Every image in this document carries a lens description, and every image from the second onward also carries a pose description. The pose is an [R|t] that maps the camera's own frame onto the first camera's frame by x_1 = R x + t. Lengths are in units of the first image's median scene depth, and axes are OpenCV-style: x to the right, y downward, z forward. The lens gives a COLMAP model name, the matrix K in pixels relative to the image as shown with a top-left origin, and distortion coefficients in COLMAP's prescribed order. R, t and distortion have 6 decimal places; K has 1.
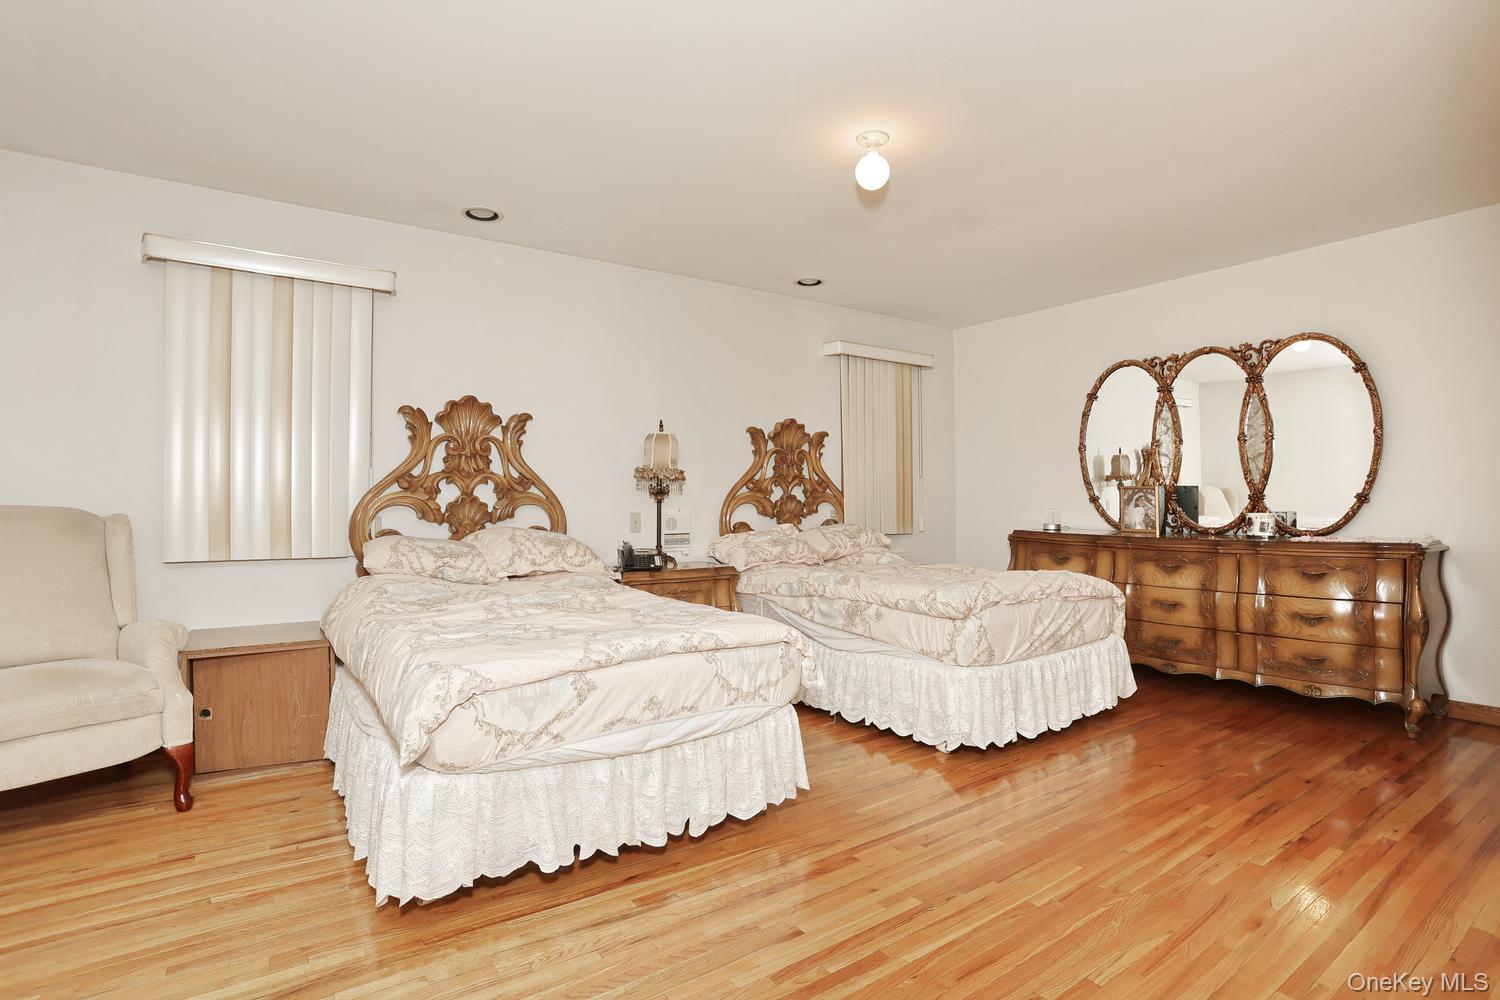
lens RADIAL K [[731.6, 0, 742.9], [0, 731.6, 492.6], [0, 0, 1]] dist [-0.074261, 0.037327]
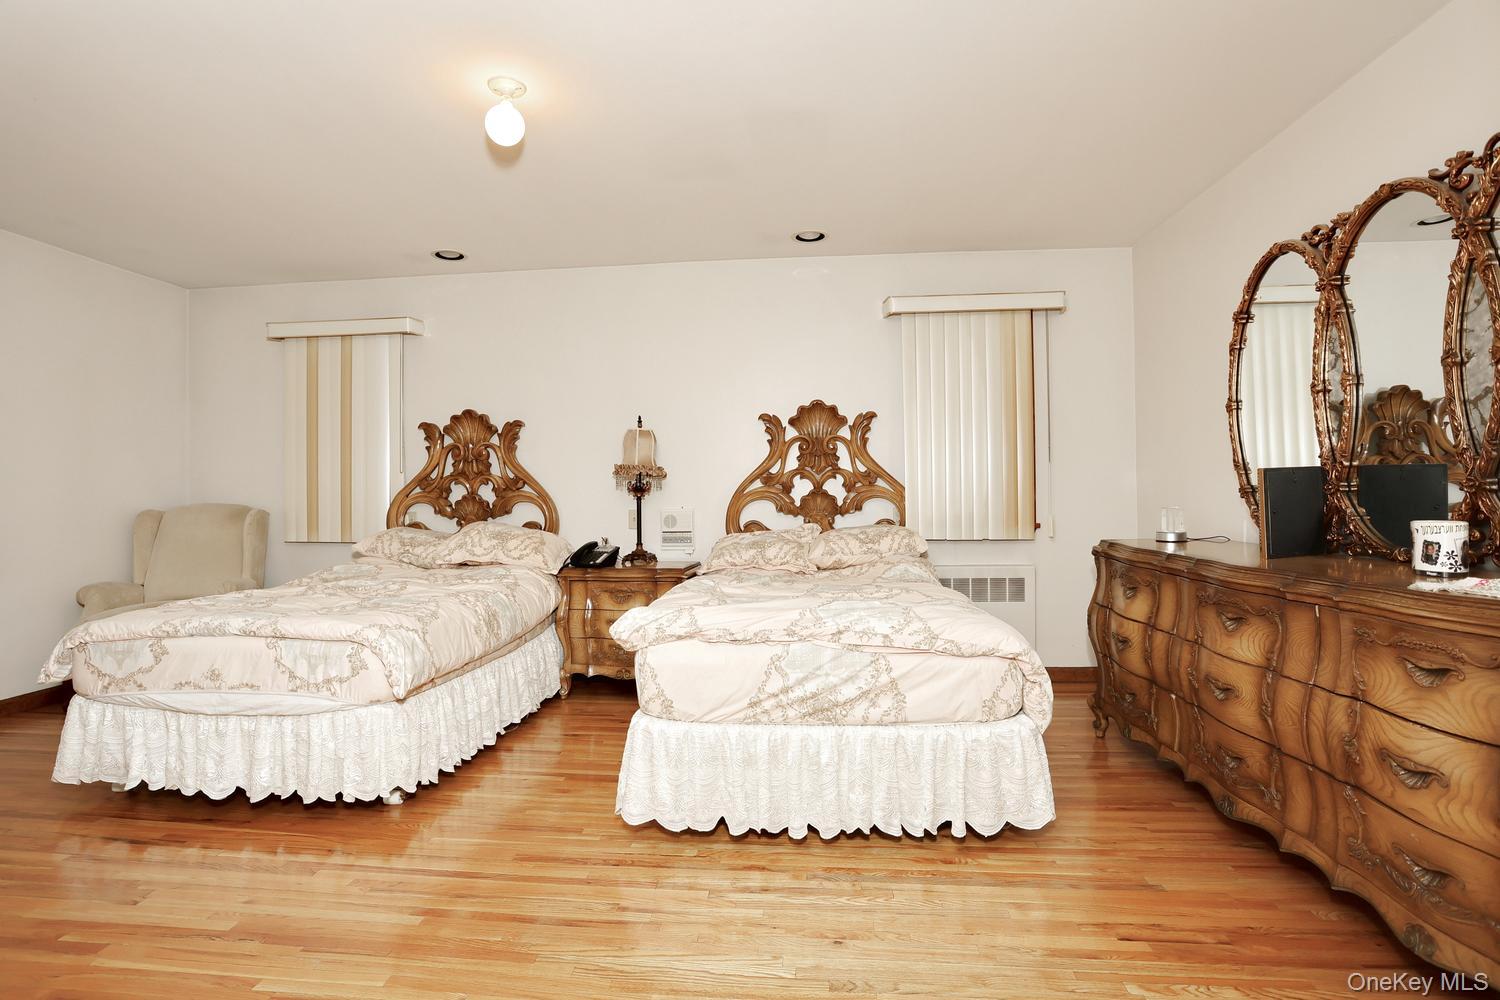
lens RADIAL K [[731.6, 0, 742.9], [0, 731.6, 492.6], [0, 0, 1]] dist [-0.074261, 0.037327]
pose [[0.763316, -0.007197, -0.645985, 0.685534], [0.014368, 0.999880, 0.005838, 0.000497], [0.645865, -0.013738, 0.763328, 0.366479]]
